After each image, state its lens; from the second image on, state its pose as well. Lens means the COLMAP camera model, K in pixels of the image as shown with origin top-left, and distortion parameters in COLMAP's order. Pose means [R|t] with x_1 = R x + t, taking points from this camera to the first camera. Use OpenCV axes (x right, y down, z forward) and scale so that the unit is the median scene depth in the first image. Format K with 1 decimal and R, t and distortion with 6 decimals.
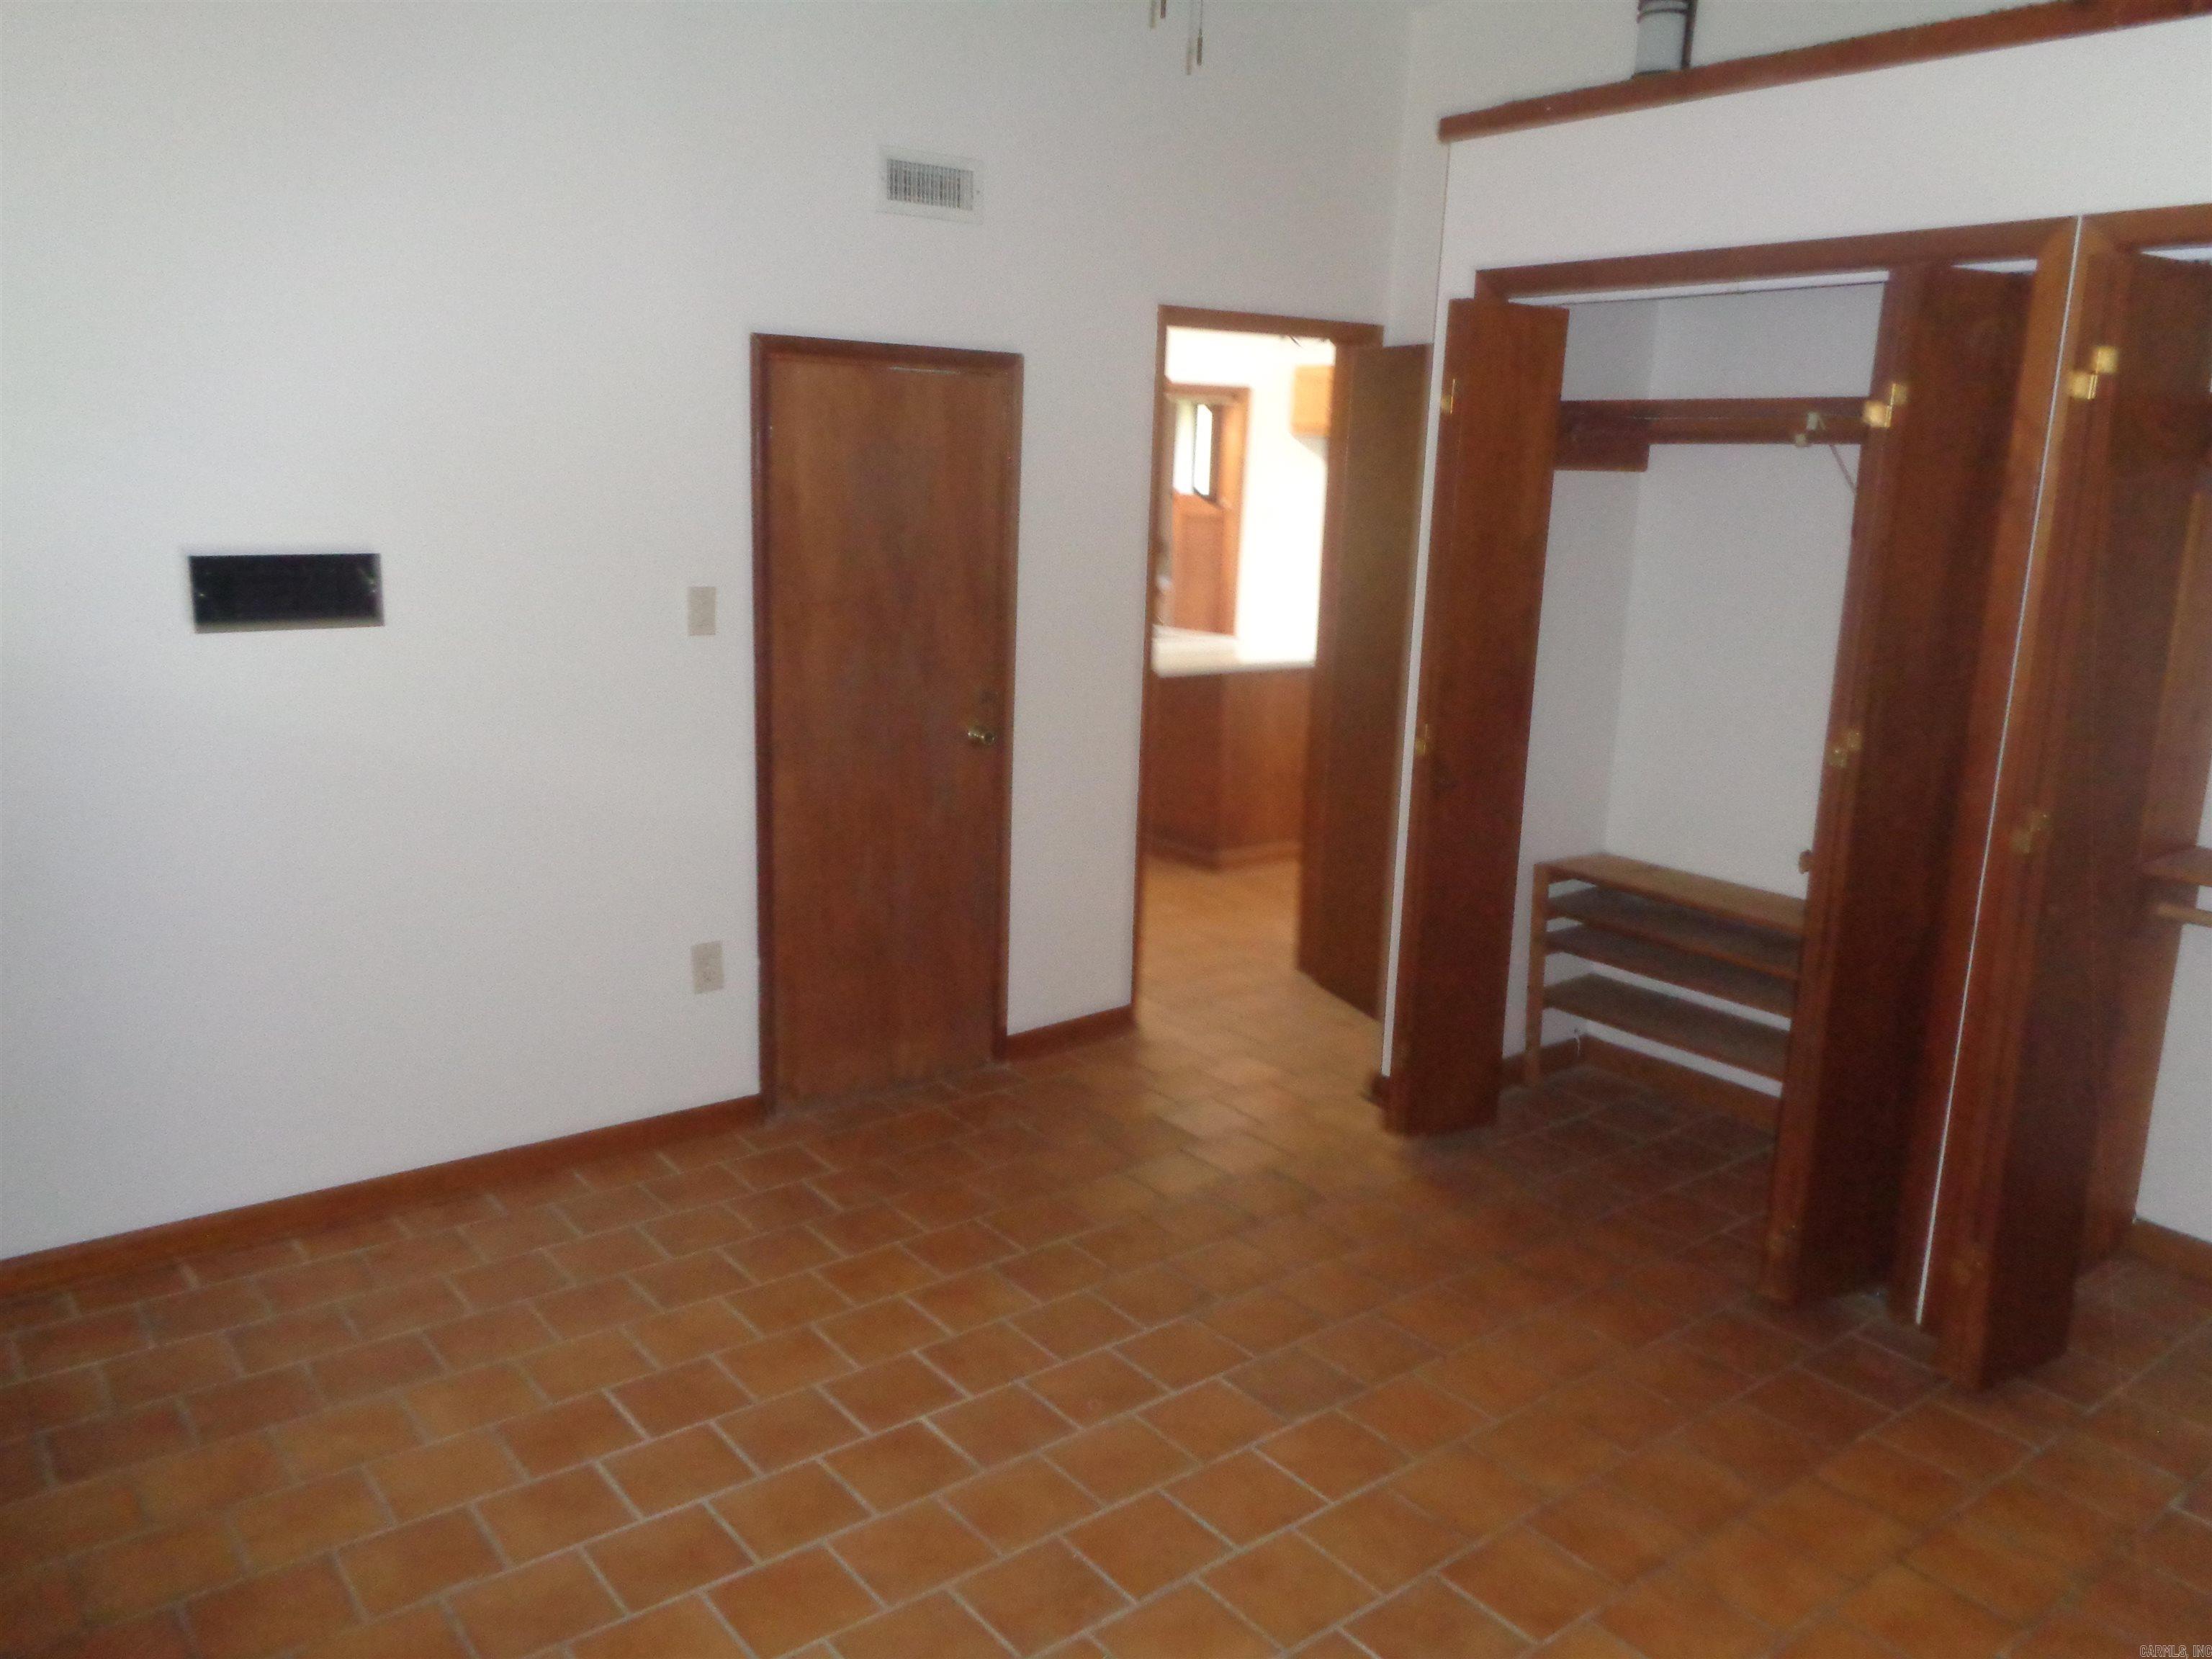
lens RADIAL K [[1669.4, 0, 1143.1], [0, 1669.4, 819.2], [0, 0, 1]] dist [-0.013301, 0.001438]
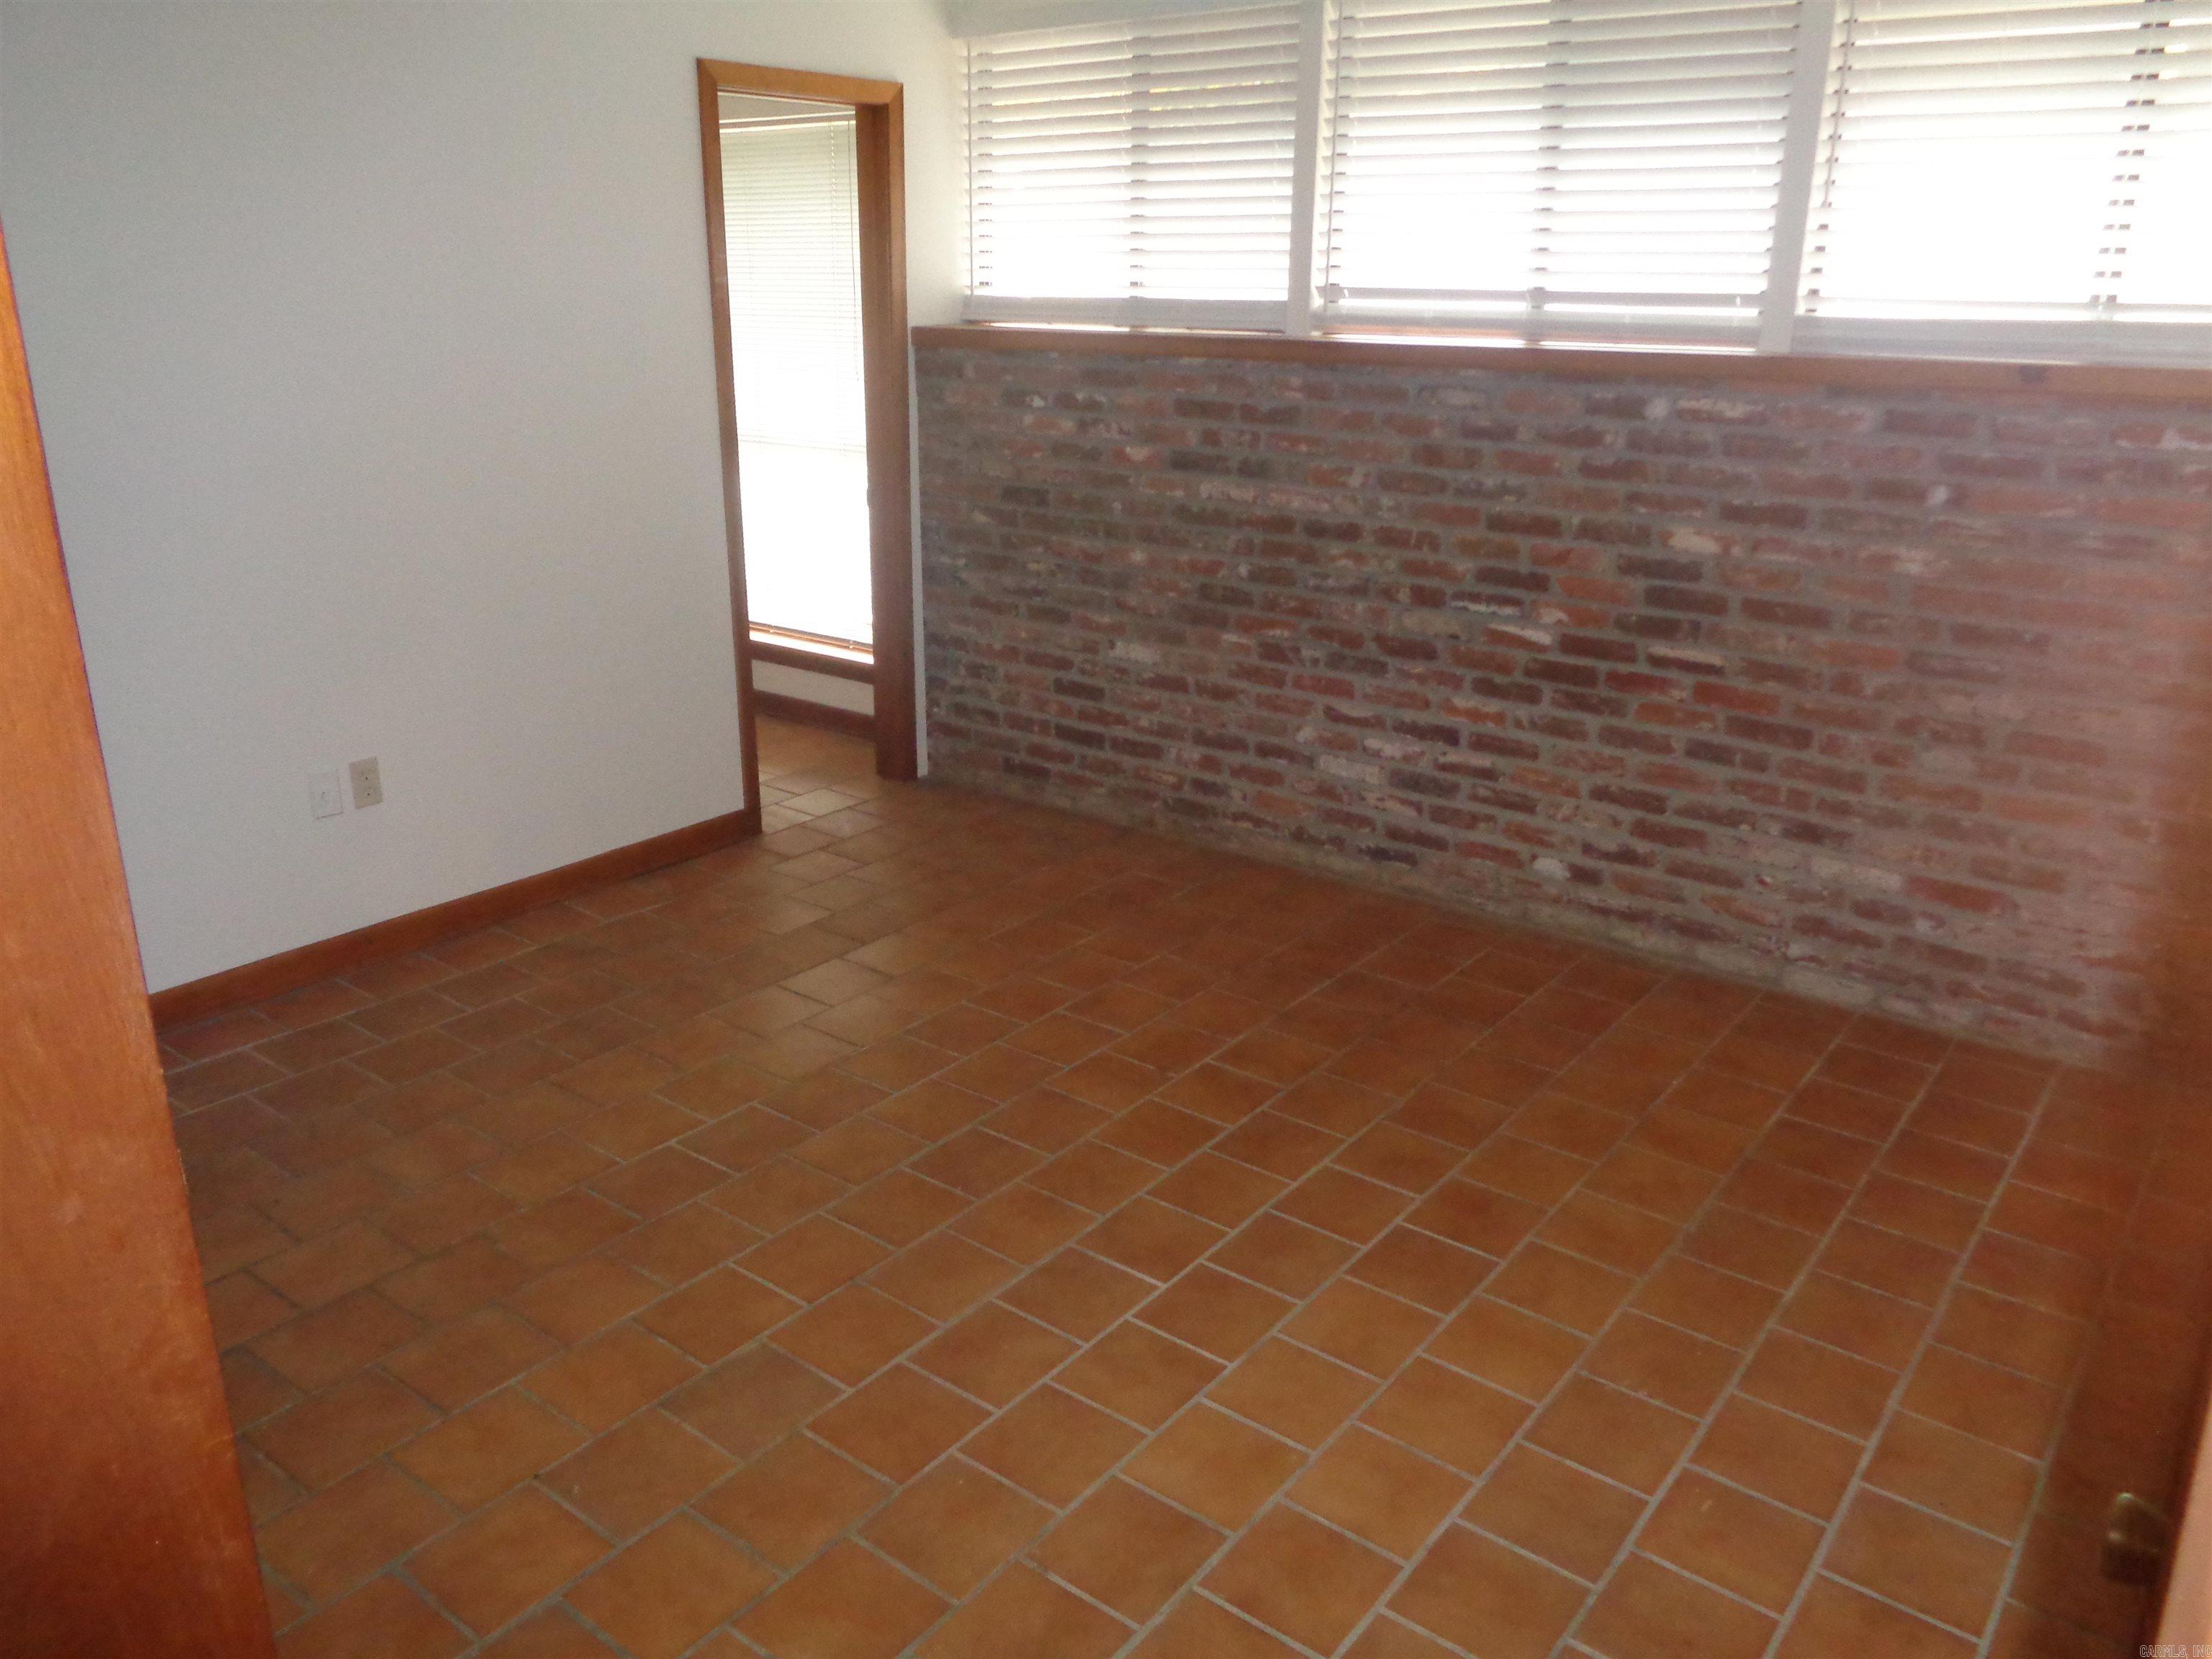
lens RADIAL K [[1662.0, 0, 1110.8], [0, 1662.0, 818.8], [0, 0, 1]] dist [0.002105, -0.005304]
pose [[-0.971637, 0.043743, -0.232395, 0.102673], [-0.078653, 0.867011, 0.492041, -0.330475], [0.223012, 0.496364, -0.838980, 1.653386]]
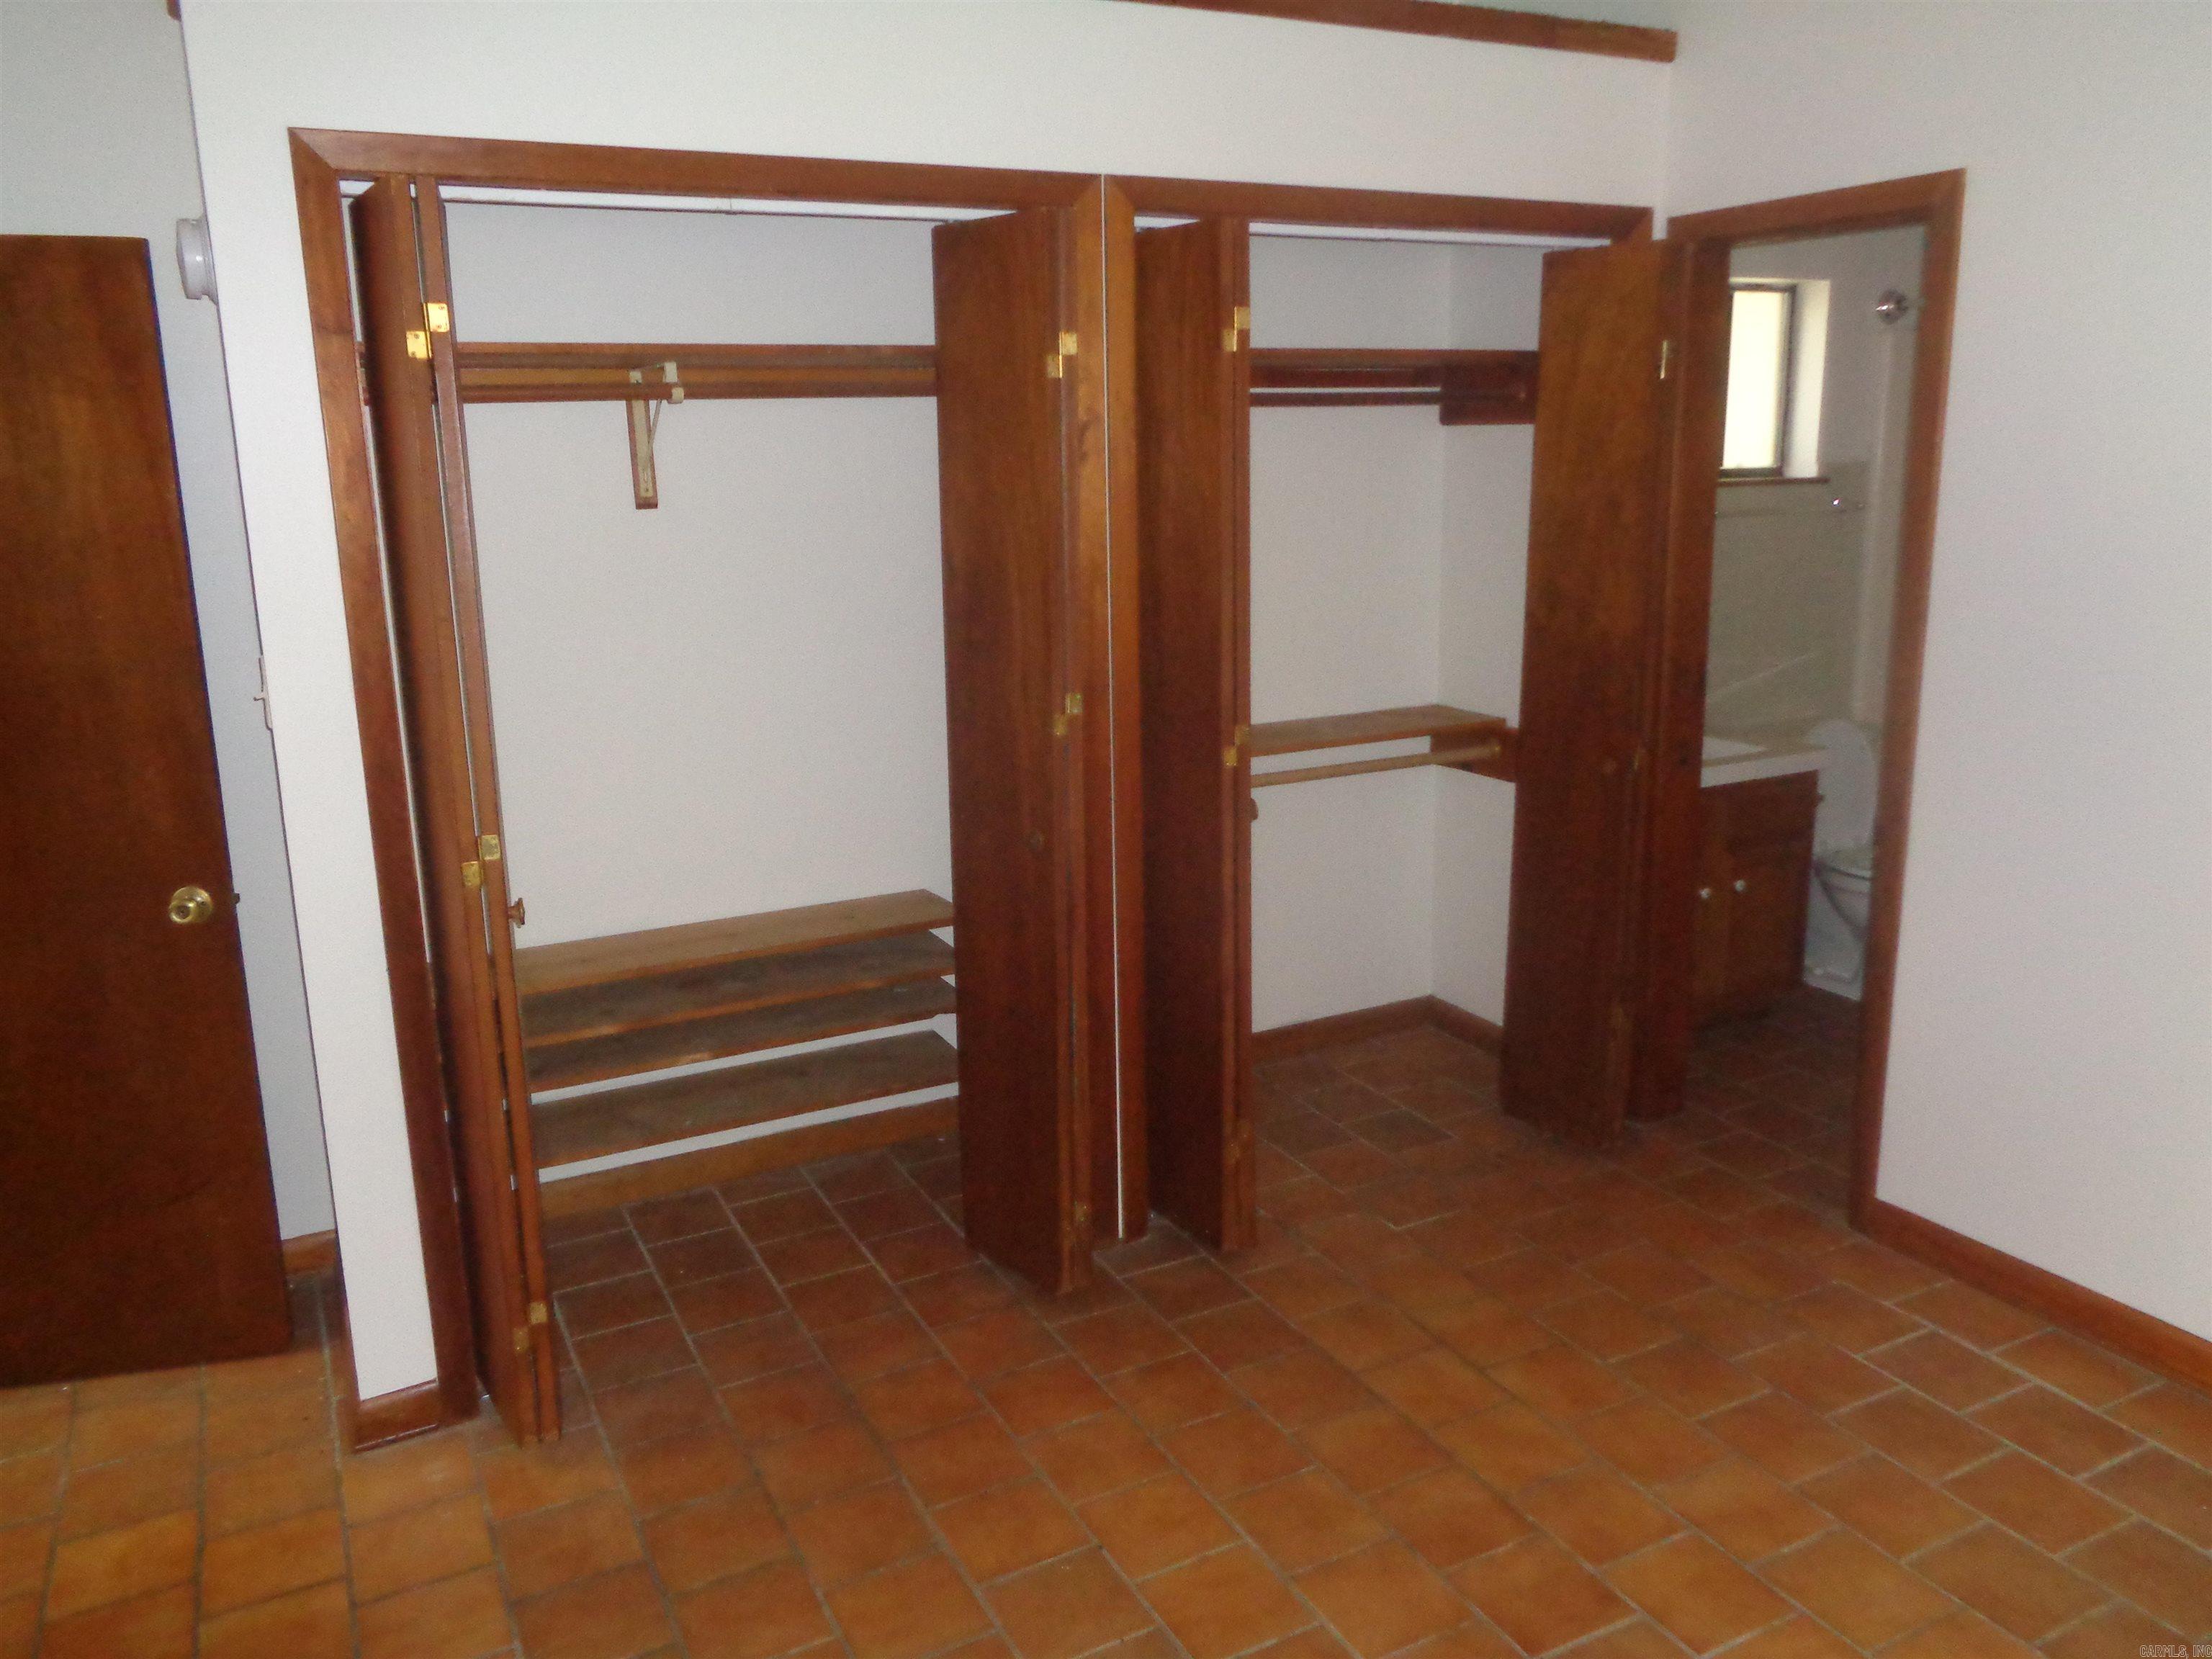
lens RADIAL K [[1669.4, 0, 1143.1], [0, 1669.4, 819.2], [0, 0, 1]] dist [-0.013301, 0.001438]
pose [[0.176703, -0.253975, 0.950932, -0.529717], [0.219998, 0.951884, 0.213349, -0.193671], [-0.959363, 0.171504, 0.224075, 0.802232]]
